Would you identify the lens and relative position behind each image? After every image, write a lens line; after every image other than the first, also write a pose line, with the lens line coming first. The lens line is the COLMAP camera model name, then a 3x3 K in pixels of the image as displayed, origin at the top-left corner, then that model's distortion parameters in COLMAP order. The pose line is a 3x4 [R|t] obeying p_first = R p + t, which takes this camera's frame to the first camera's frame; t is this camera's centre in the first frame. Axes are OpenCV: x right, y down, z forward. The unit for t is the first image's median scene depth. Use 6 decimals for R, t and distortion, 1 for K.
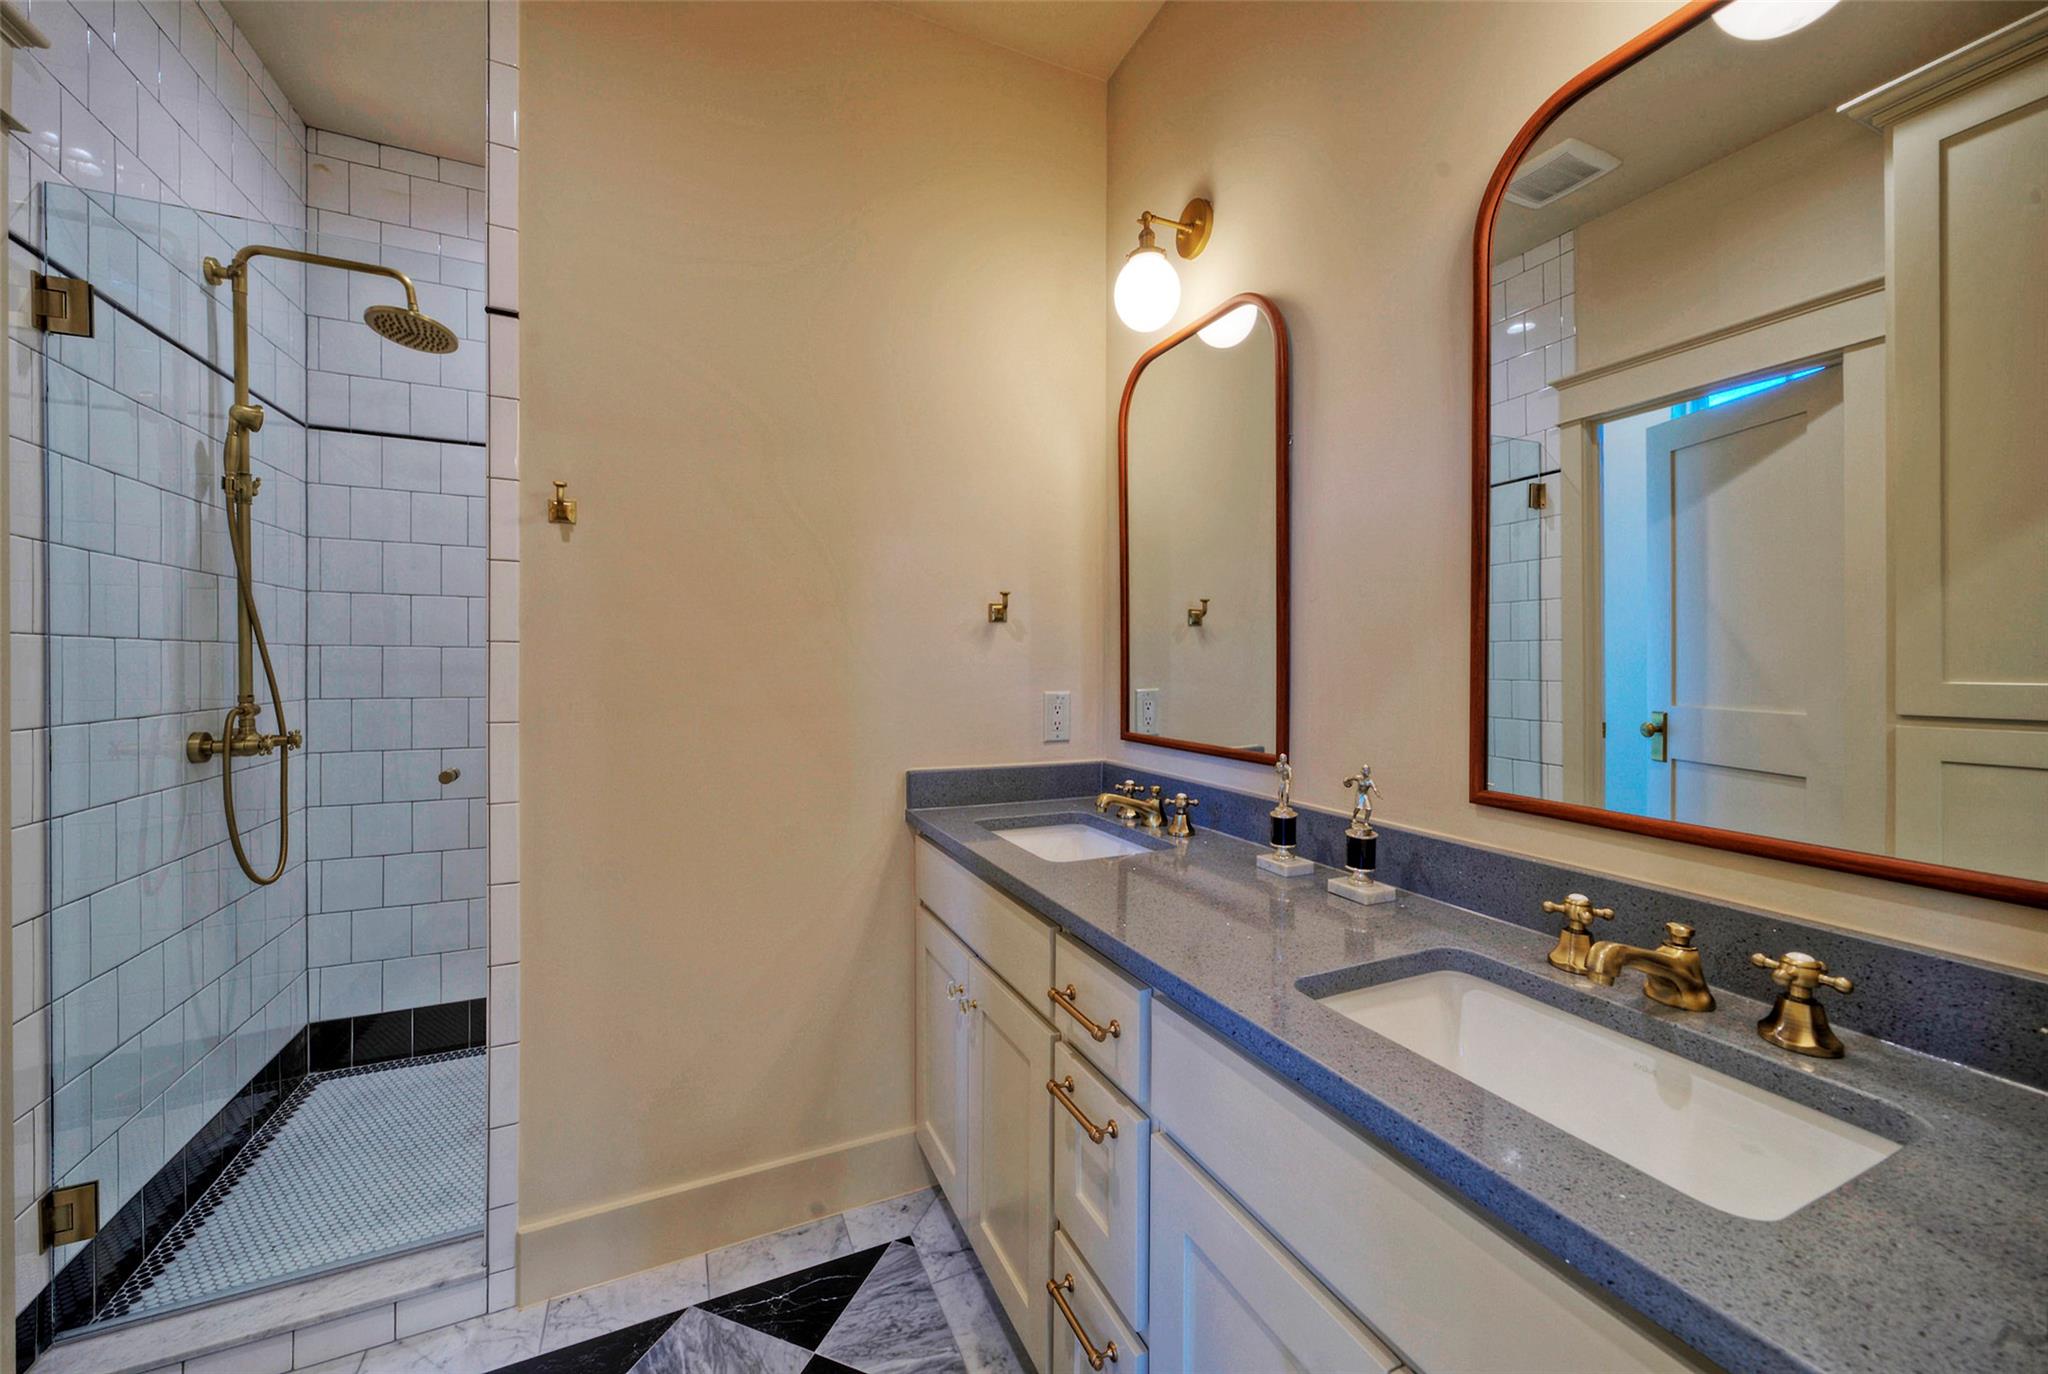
lens RADIAL K [[780.4, 0, 1019.5], [0, 780.4, 668.3], [0, 0, 1]] dist [0.004988, 0.001396]
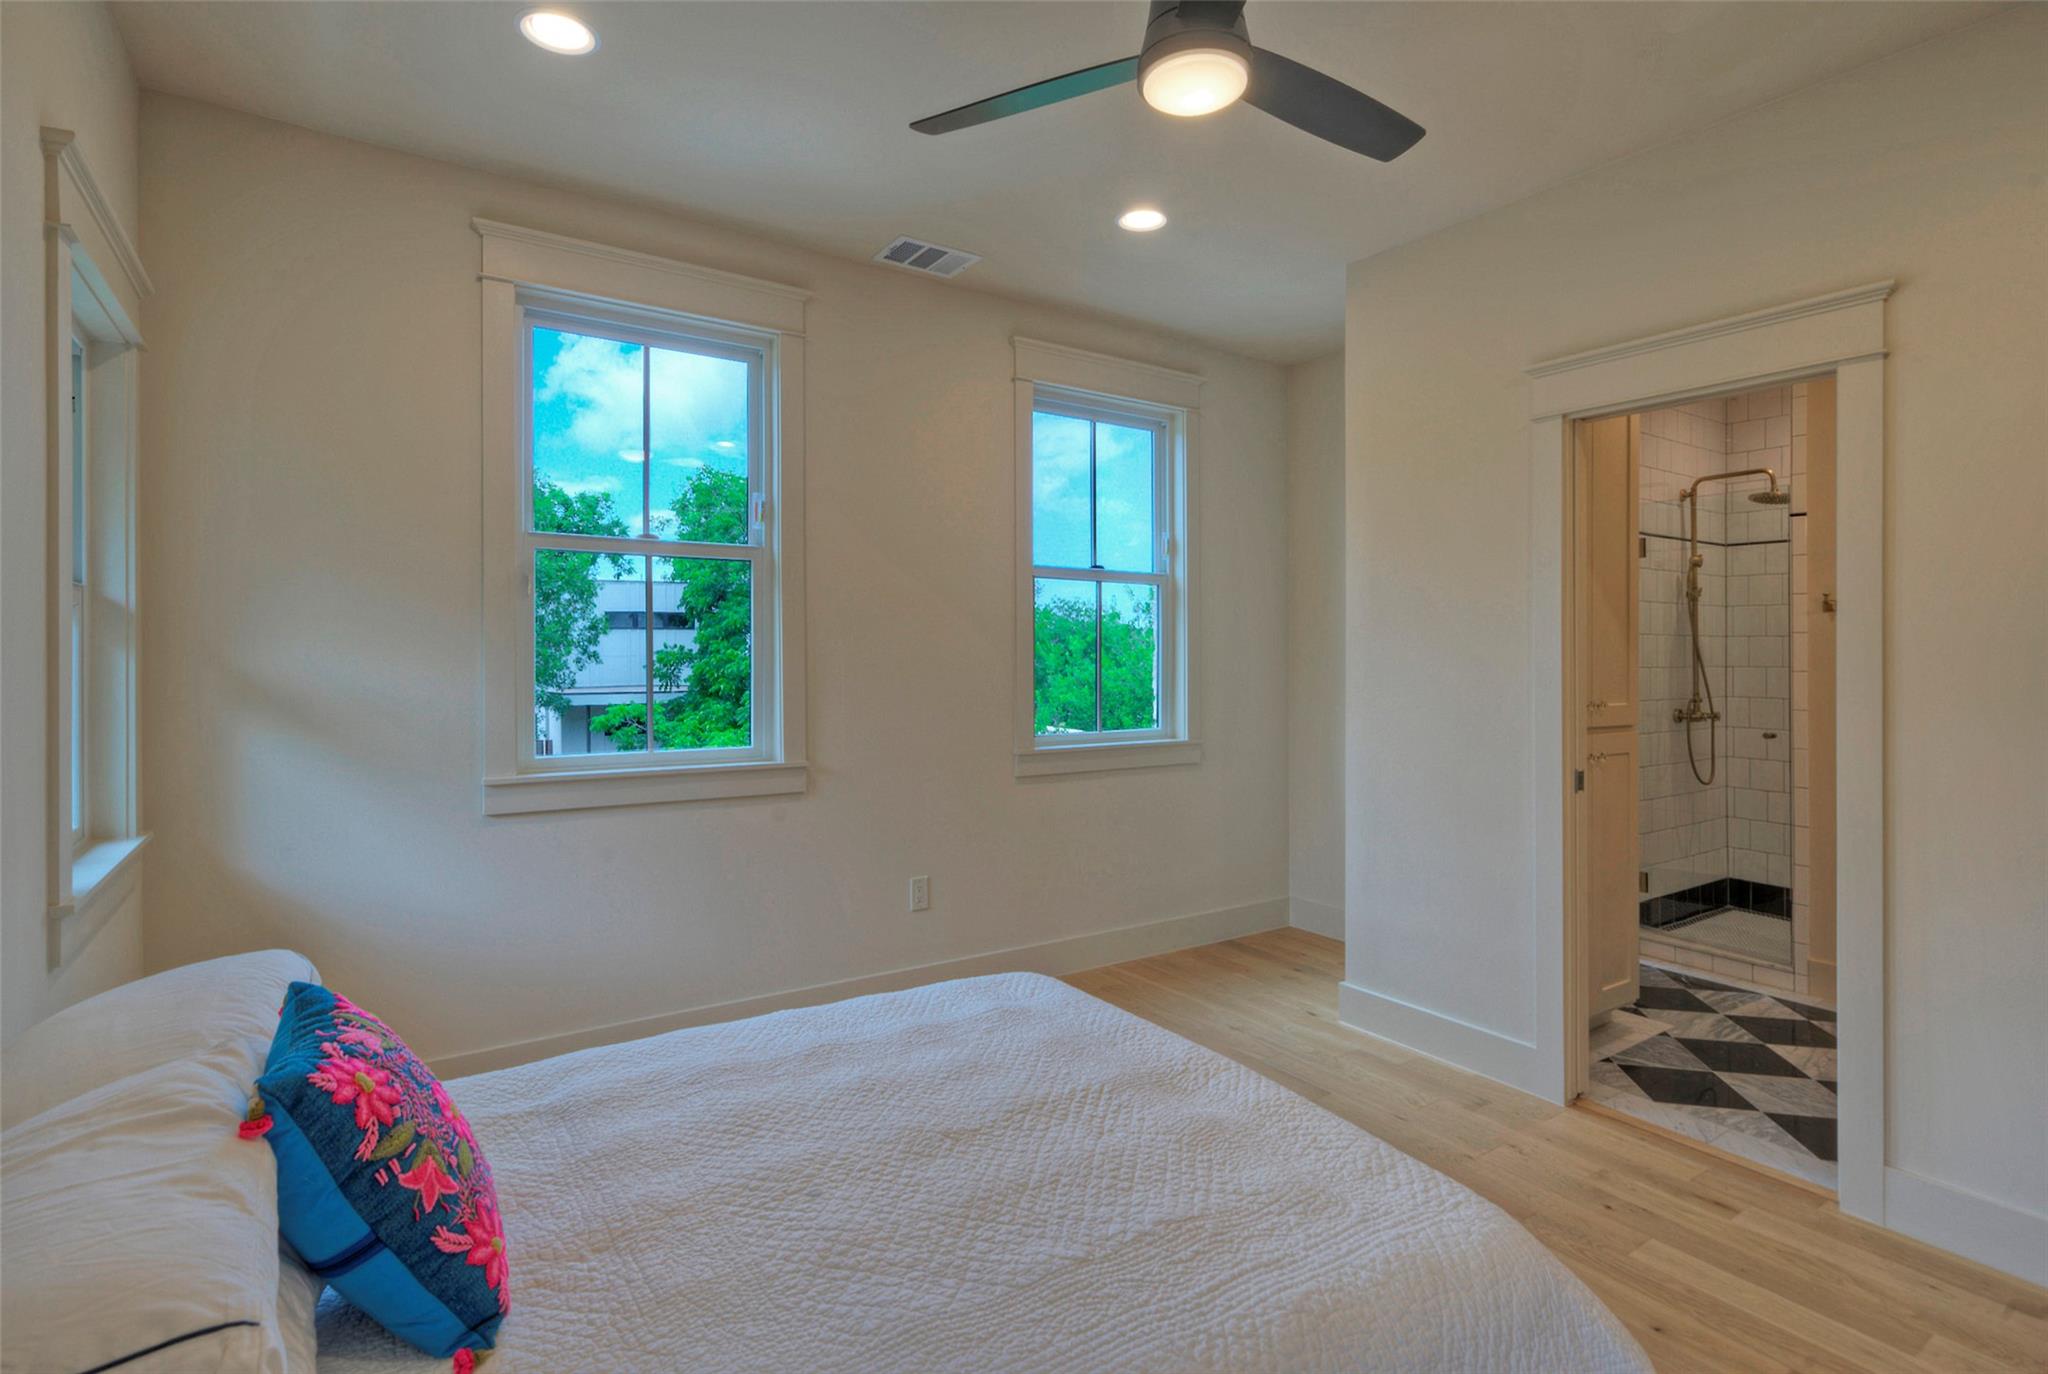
lens RADIAL K [[954.2, 0, 1027.1], [0, 954.2, 652.2], [0, 0, 1]] dist [-0.002964, 0.000639]
pose [[0.172216, -0.009727, -0.985011, 1.204056], [-0.004878, 0.999931, -0.010728, -0.037734], [0.985047, 0.006652, 0.172156, -1.188025]]
